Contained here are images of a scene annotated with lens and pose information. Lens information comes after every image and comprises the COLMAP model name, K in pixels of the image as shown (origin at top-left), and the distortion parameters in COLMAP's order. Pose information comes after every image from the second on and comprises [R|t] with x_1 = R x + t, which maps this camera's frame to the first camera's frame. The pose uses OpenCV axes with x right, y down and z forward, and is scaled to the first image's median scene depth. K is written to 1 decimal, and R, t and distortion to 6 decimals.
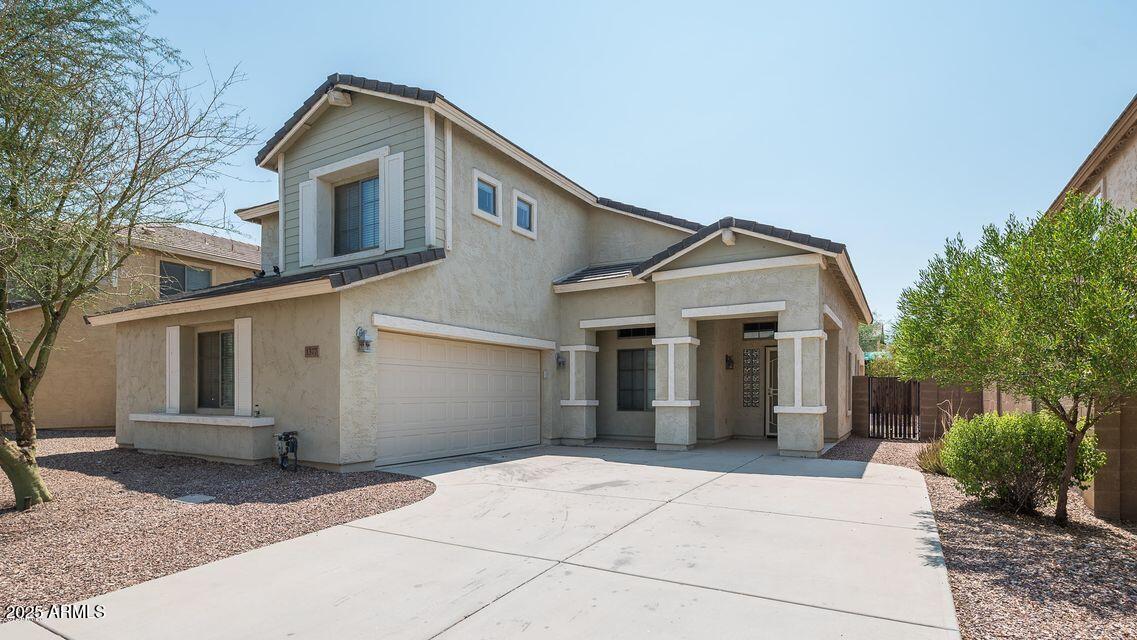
lens RADIAL K [[565.2, 0, 565.3], [0, 565.2, 393.7], [0, 0, 1]] dist [-0.005718, 0.000142]
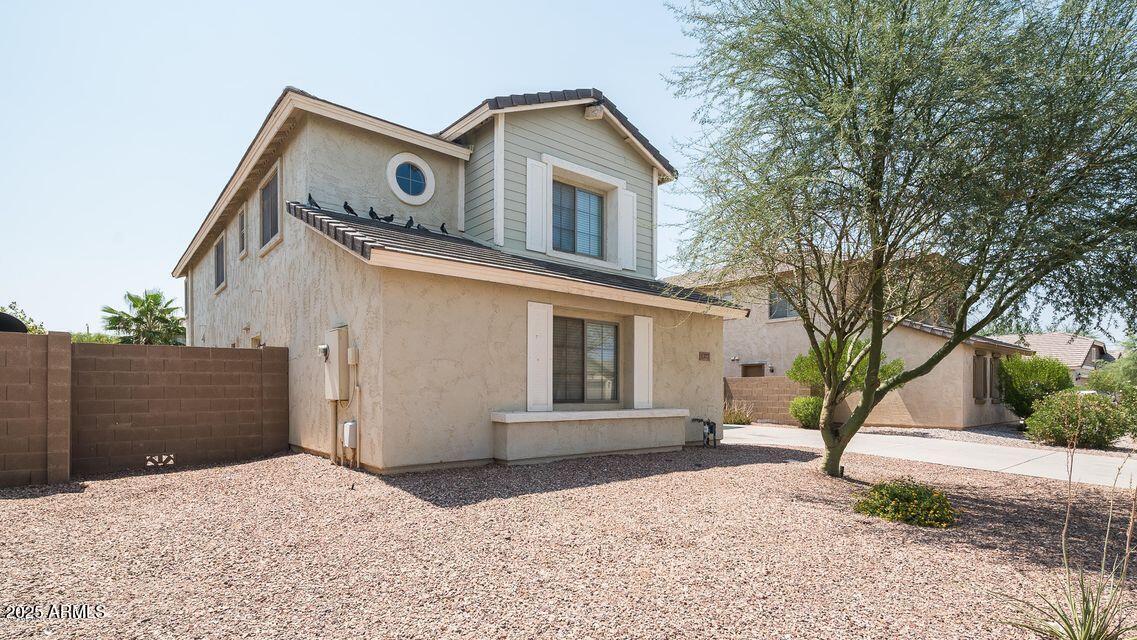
lens RADIAL K [[565.2, 0, 578.5], [0, 565.2, 397.2], [0, 0, 1]] dist [-0.005718, 0.000142]
pose [[0.322745, -0.005018, 0.946473, -1.322886], [-0.000956, 0.999984, 0.005628, 0.009708], [-0.946486, -0.002721, 0.322735, 0.631928]]
